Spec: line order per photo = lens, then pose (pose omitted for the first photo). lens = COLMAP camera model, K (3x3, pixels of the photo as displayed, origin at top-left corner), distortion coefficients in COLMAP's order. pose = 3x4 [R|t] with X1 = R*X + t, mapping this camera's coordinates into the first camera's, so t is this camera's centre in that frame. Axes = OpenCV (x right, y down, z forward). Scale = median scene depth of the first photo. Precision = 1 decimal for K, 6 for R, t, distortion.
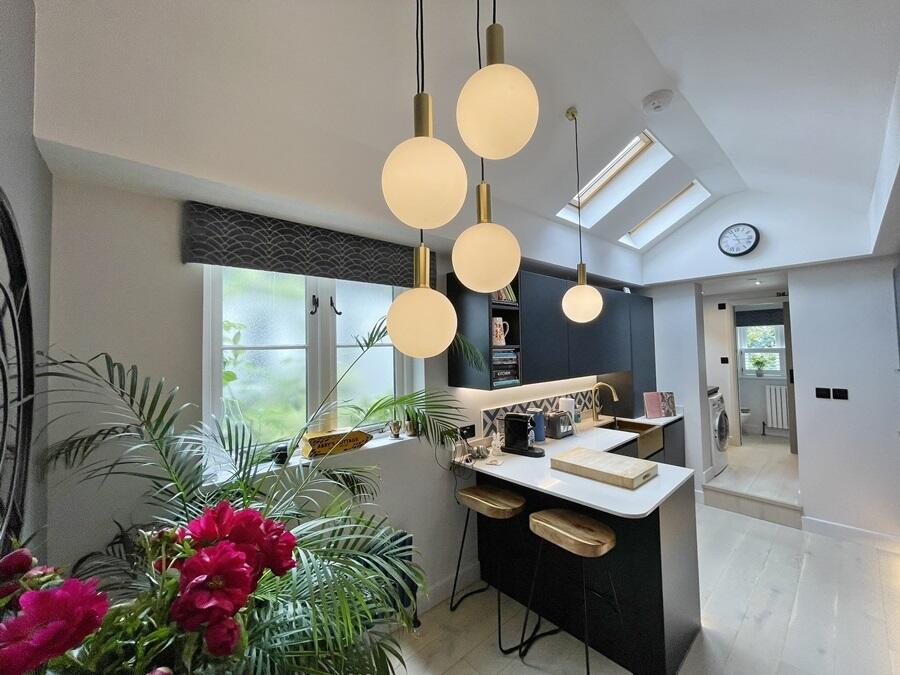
lens RADIAL K [[363.1, 0, 452.1], [0, 363.1, 334.1], [0, 0, 1]] dist [0.000831, 0.000162]
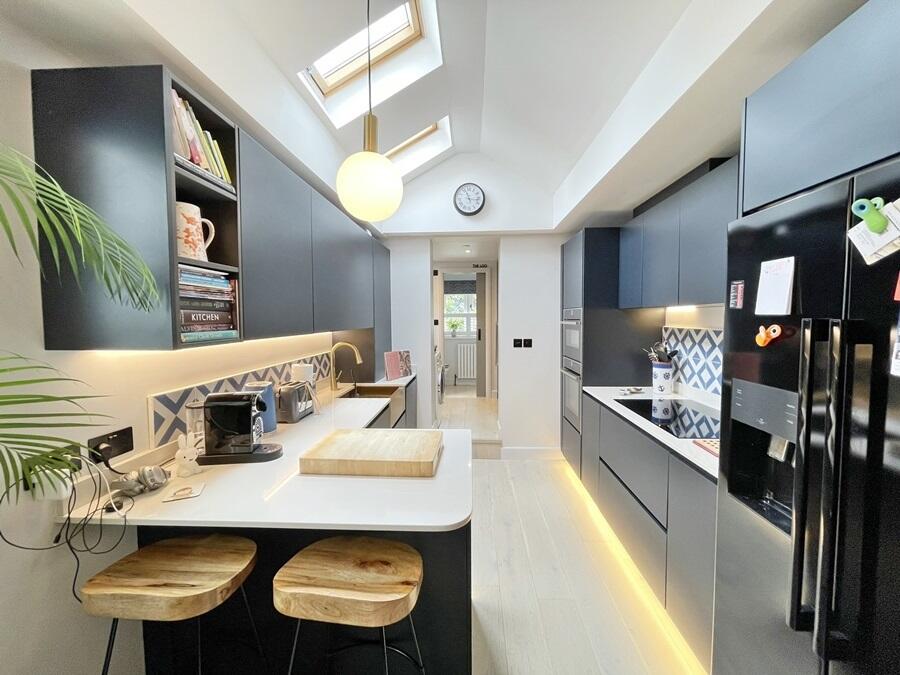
lens RADIAL K [[363.1, 0, 452.1], [0, 363.1, 334.1], [0, 0, 1]] dist [0.000831, 0.000162]
pose [[0.712050, -0.017059, 0.701922, 0.028442], [-0.034162, 0.997679, 0.058902, 0.081447], [-0.701297, -0.065920, 0.709814, 0.357480]]
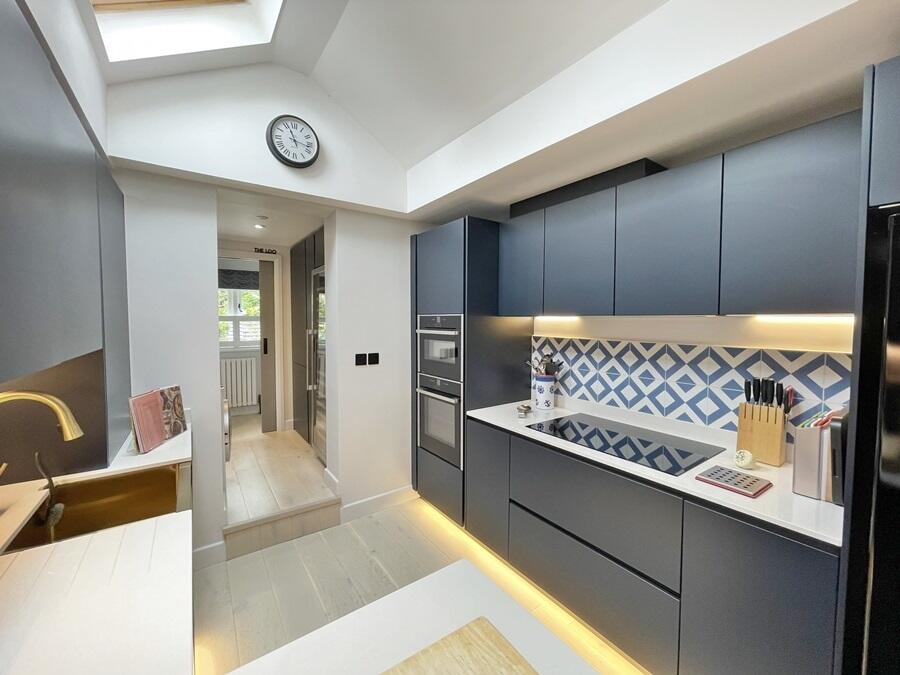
lens RADIAL K [[363.1, 0, 452.1], [0, 363.1, 334.1], [0, 0, 1]] dist [0.000831, 0.000162]
pose [[0.114528, -0.021932, 0.993178, 0.196667], [-0.042394, 0.998738, 0.026944, 0.078816], [-0.992515, -0.045190, 0.113454, 0.803547]]
